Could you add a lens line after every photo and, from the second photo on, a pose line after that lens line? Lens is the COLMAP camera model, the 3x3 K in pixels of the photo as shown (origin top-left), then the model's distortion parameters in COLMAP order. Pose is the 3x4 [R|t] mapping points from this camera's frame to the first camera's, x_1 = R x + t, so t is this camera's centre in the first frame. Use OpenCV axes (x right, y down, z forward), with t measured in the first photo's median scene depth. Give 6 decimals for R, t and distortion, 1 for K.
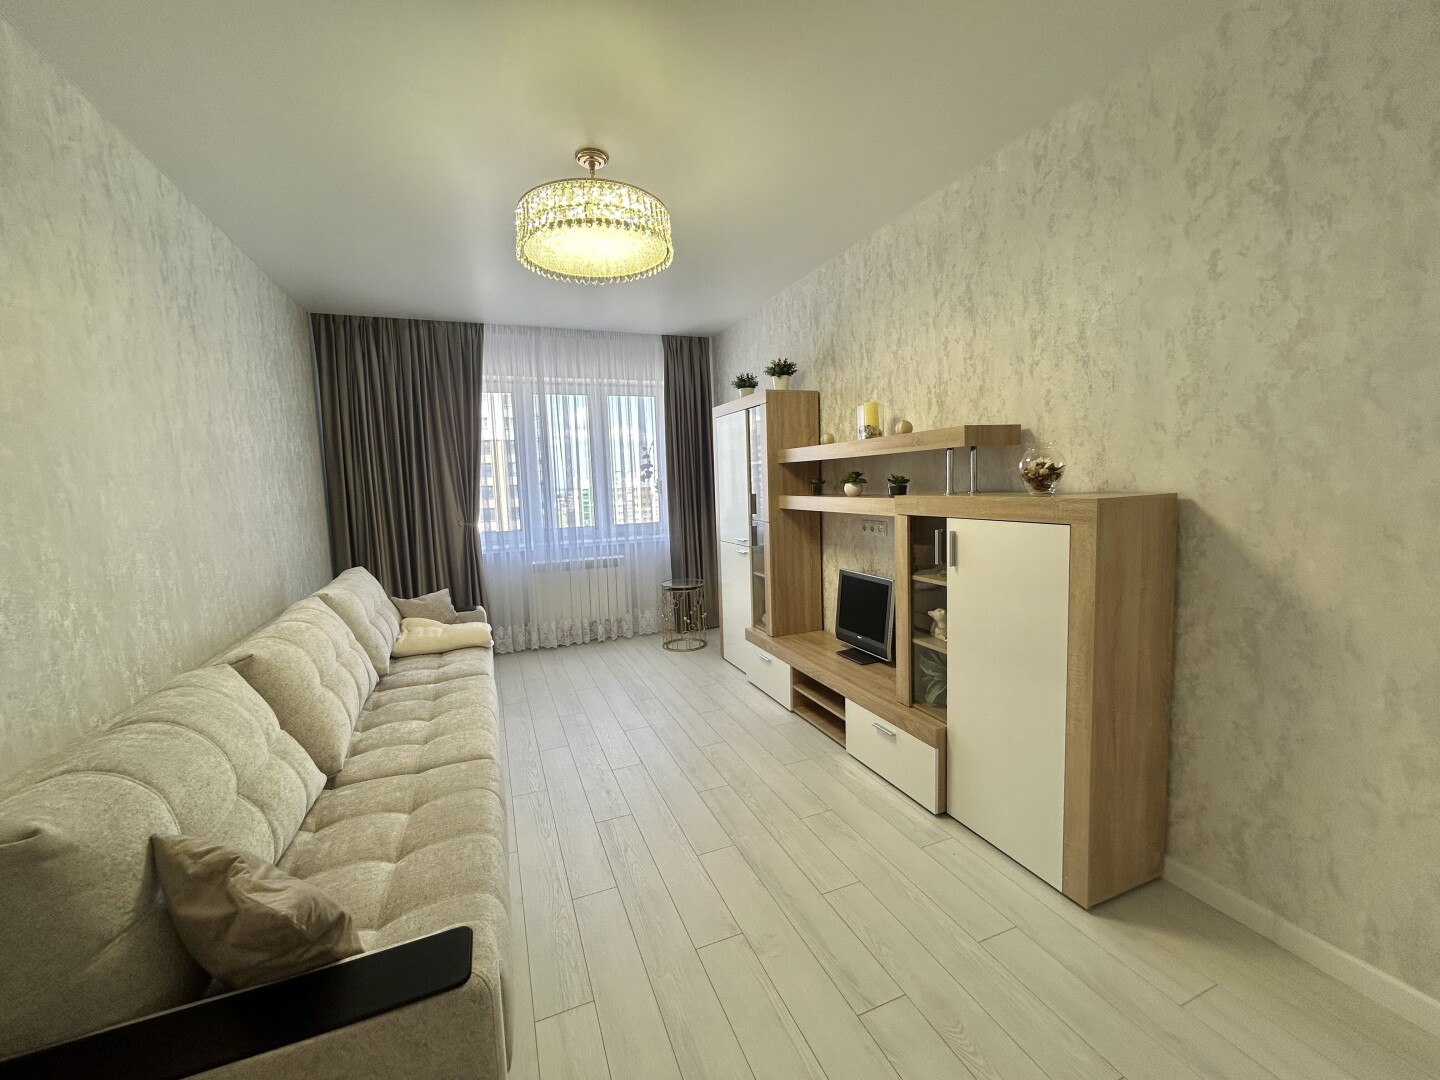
lens RADIAL K [[578.0, 0, 715.4], [0, 578.0, 535.6], [0, 0, 1]] dist [-0.002217, -0.000231]
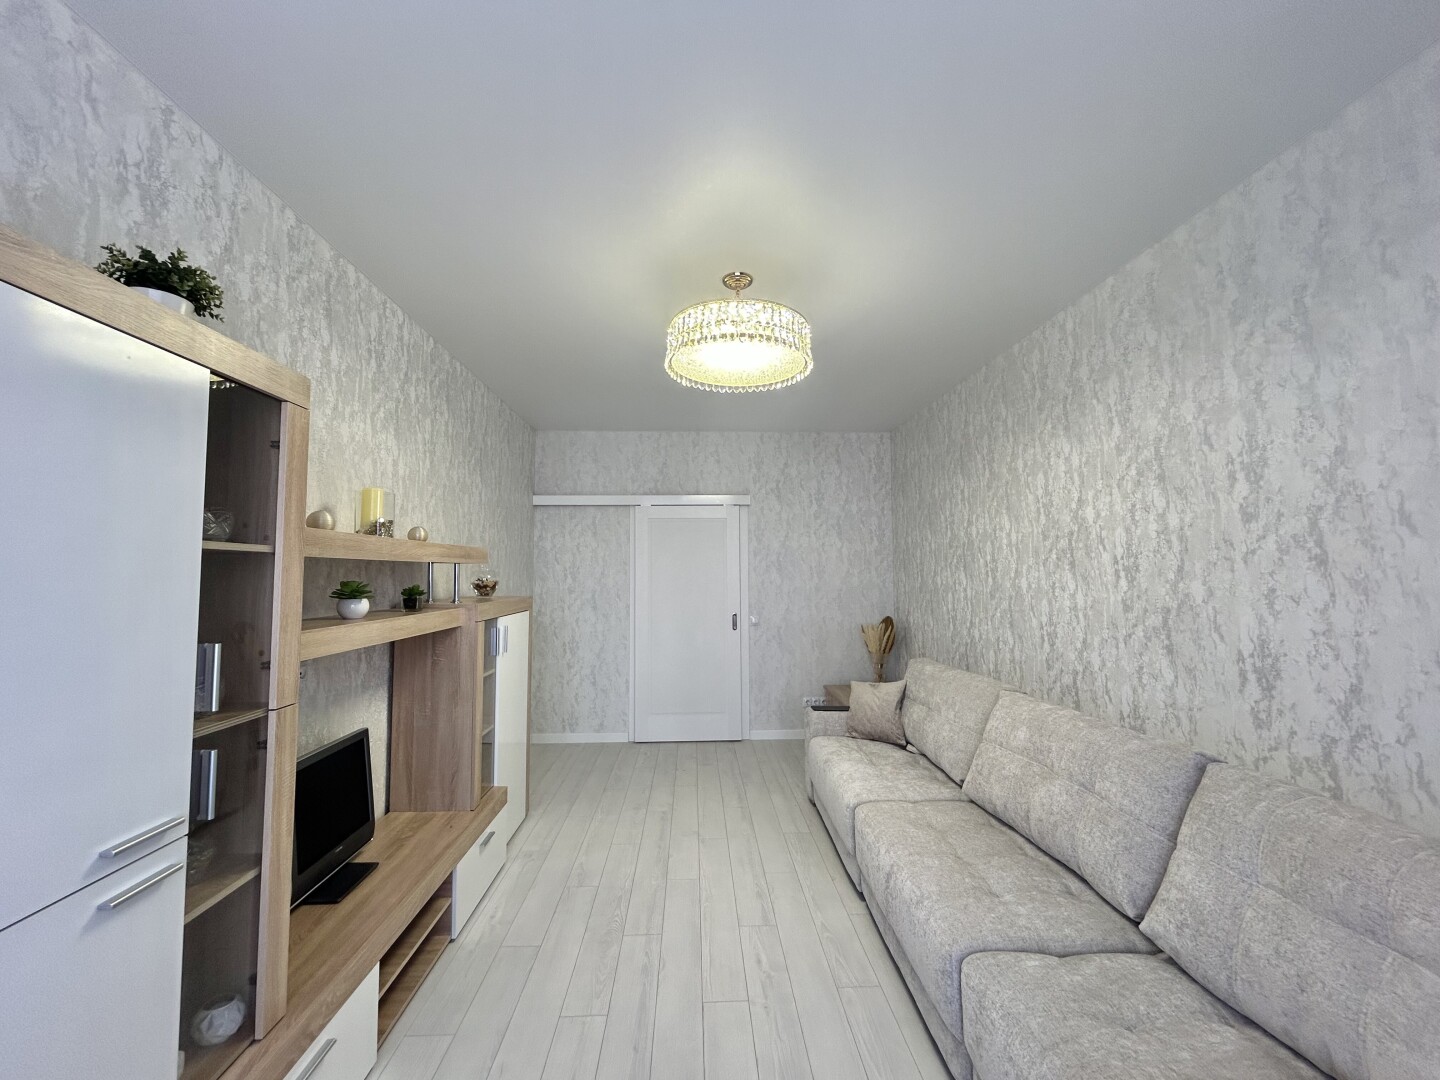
lens RADIAL K [[578.0, 0, 715.4], [0, 578.0, 535.6], [0, 0, 1]] dist [-0.002217, -0.000231]
pose [[-0.939920, 0.060155, 0.336052, -0.397120], [0.068338, 0.997583, 0.012565, -0.154154], [-0.334484, 0.034776, -0.941760, 1.597191]]
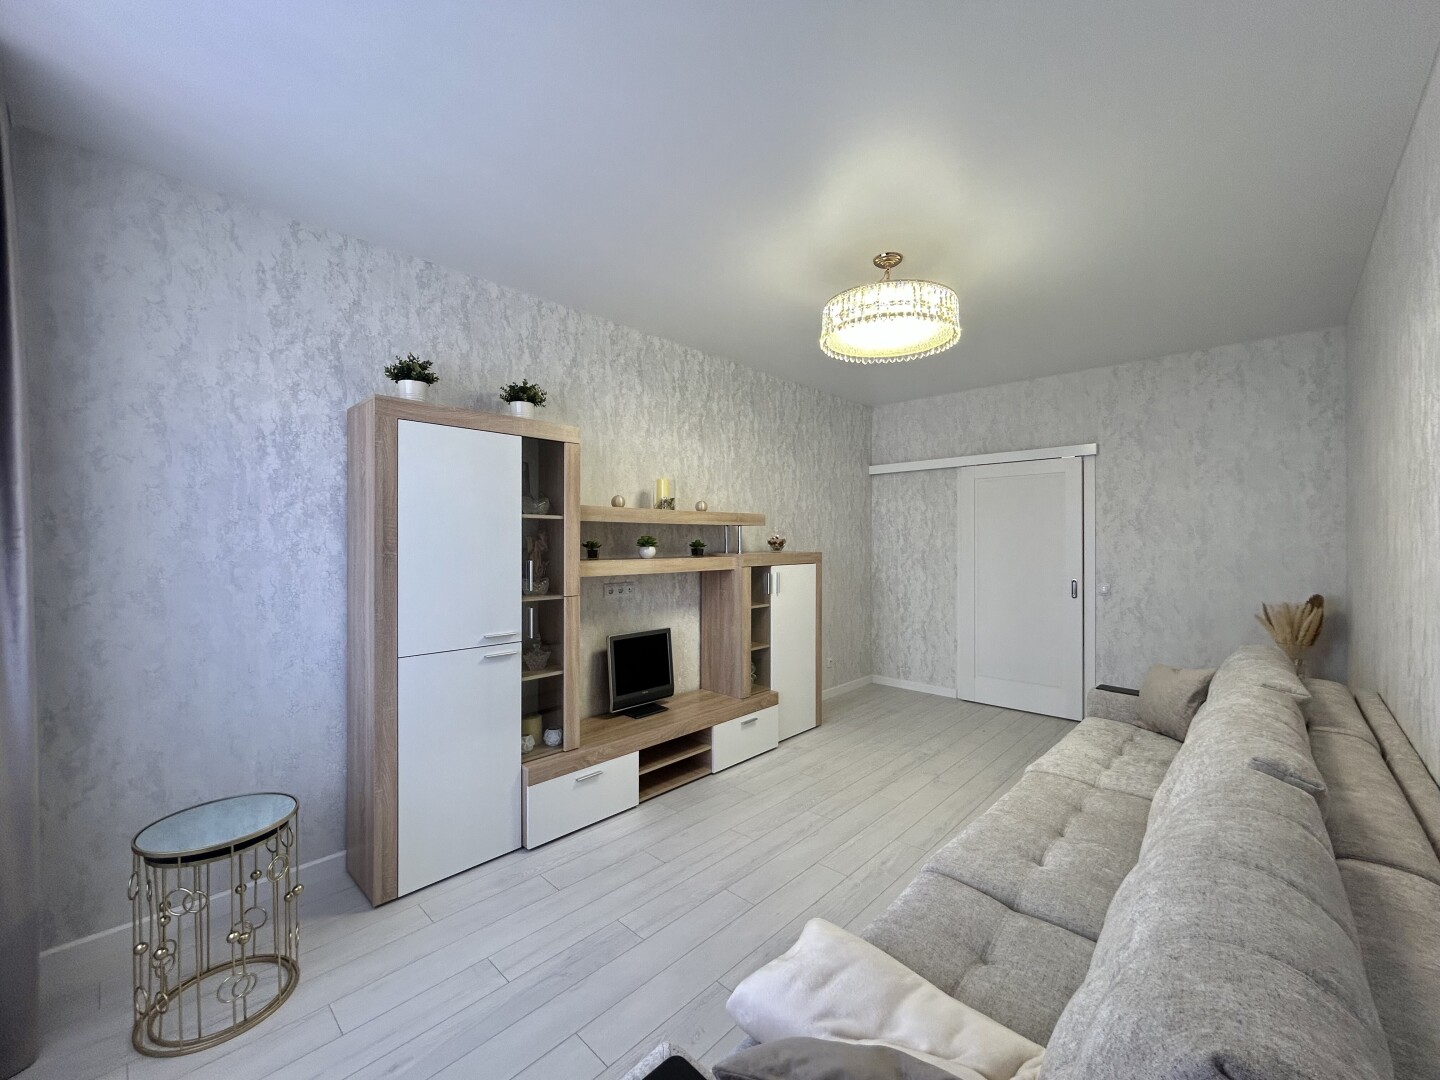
lens RADIAL K [[578.0, 0, 715.4], [0, 578.0, 535.6], [0, 0, 1]] dist [-0.002217, -0.000231]
pose [[-0.408529, 0.042344, 0.911762, -0.866492], [0.100561, 0.994930, -0.001149, -0.106029], [-0.907189, 0.091219, -0.410716, 1.438770]]
